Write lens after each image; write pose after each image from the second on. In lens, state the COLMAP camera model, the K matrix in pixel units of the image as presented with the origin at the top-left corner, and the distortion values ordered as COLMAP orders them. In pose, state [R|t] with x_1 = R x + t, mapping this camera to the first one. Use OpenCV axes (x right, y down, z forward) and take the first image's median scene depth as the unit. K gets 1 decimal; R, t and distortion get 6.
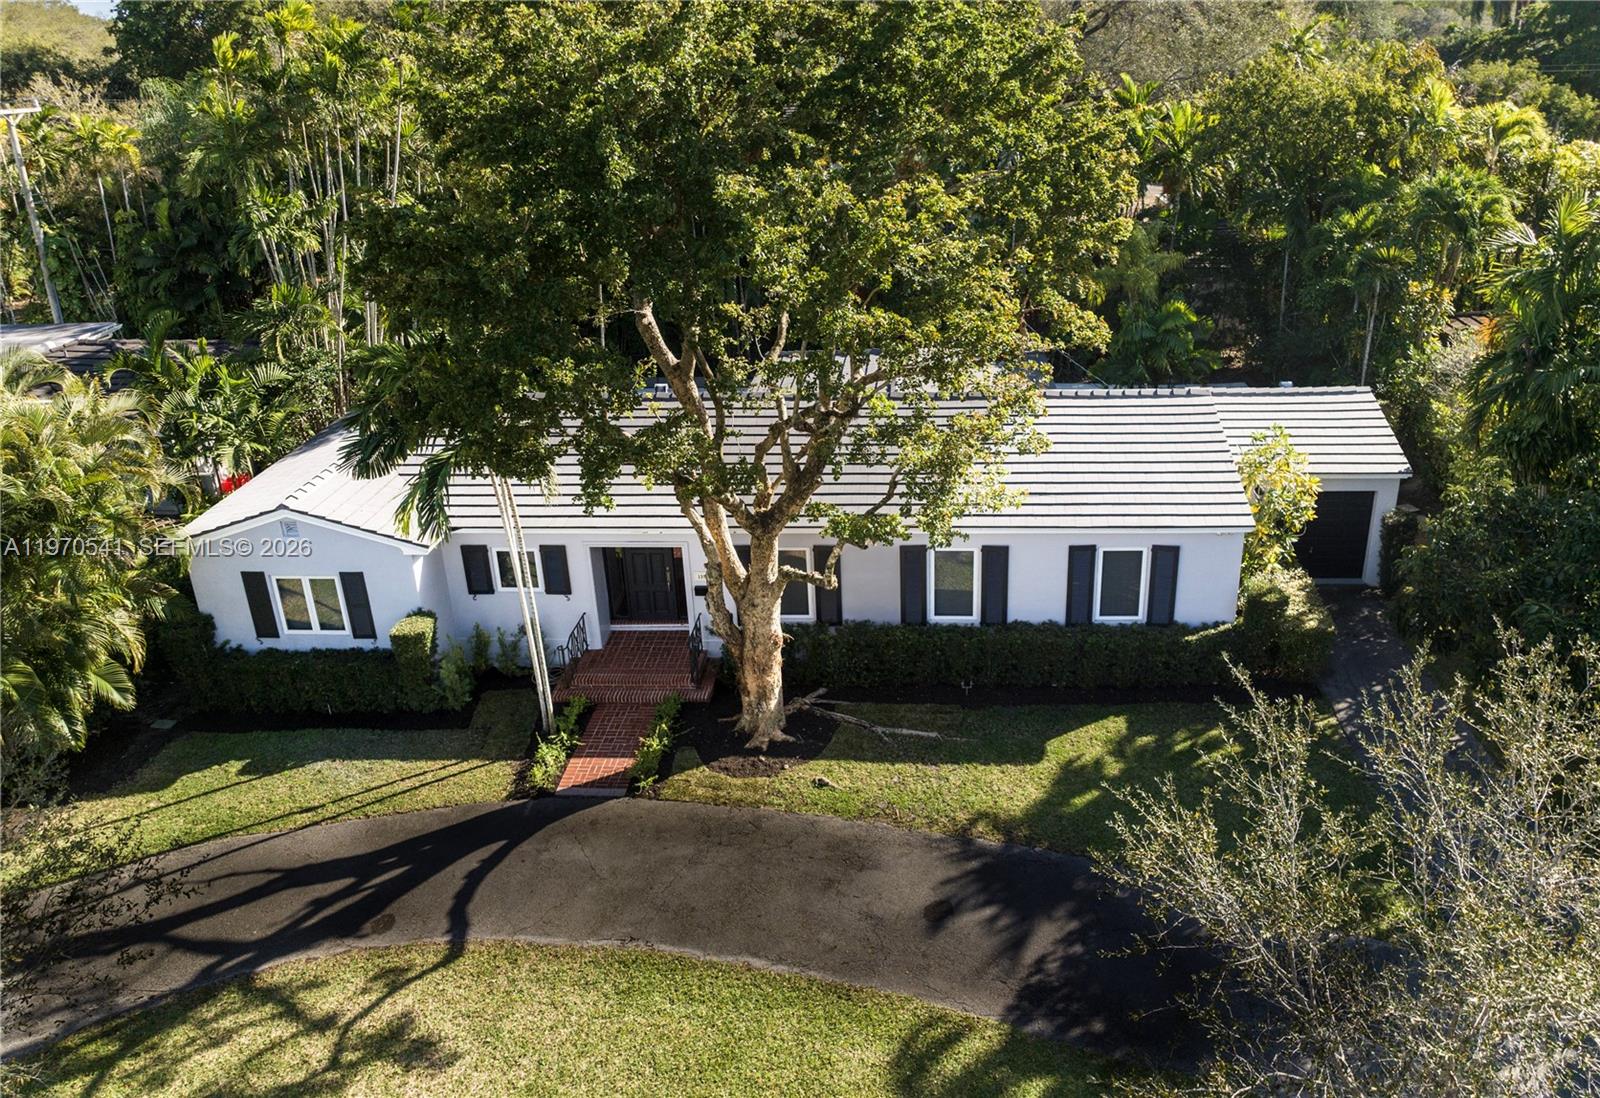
lens RADIAL K [[1126.1, 0, 879.2], [0, 1126.1, 520.2], [0, 0, 1]] dist [-0.000490, -0.004384]
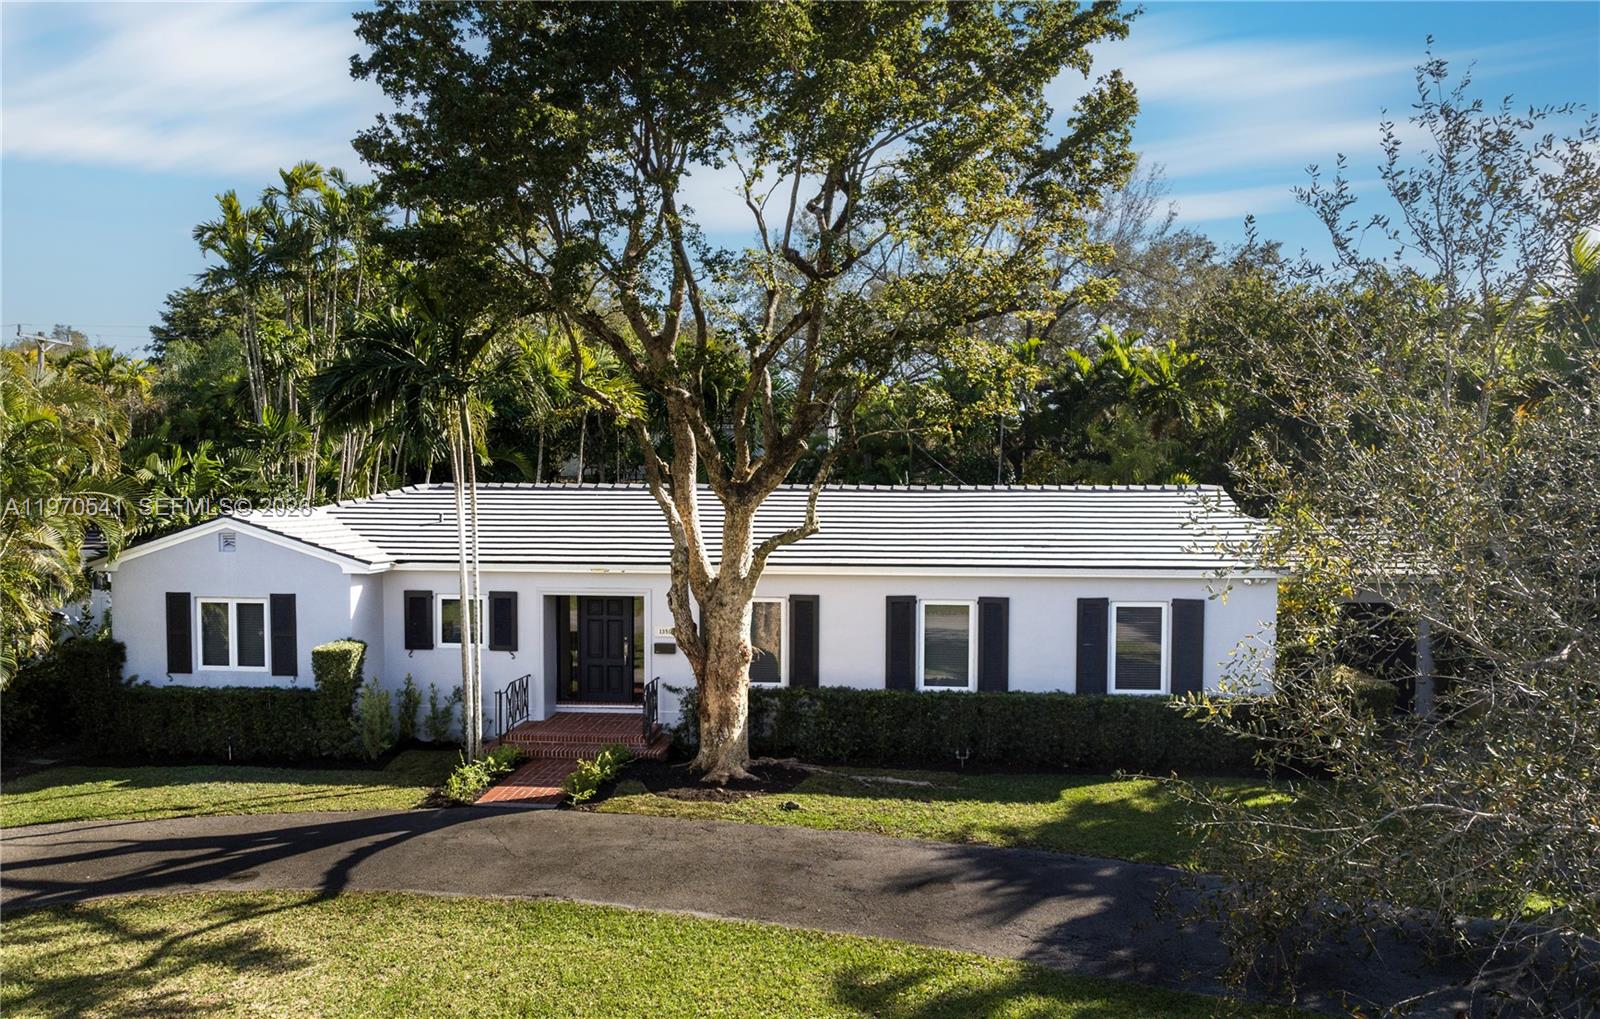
lens RADIAL K [[1158.1, 0, 799.3], [0, 1158.1, 509.7], [0, 0, 1]] dist [-0.010399, 0.002985]
pose [[0.998389, 0.026519, -0.050164, -0.006827], [-0.041193, 0.946743, -0.319344, 0.276445], [0.039023, 0.320895, 0.946310, 0.114231]]
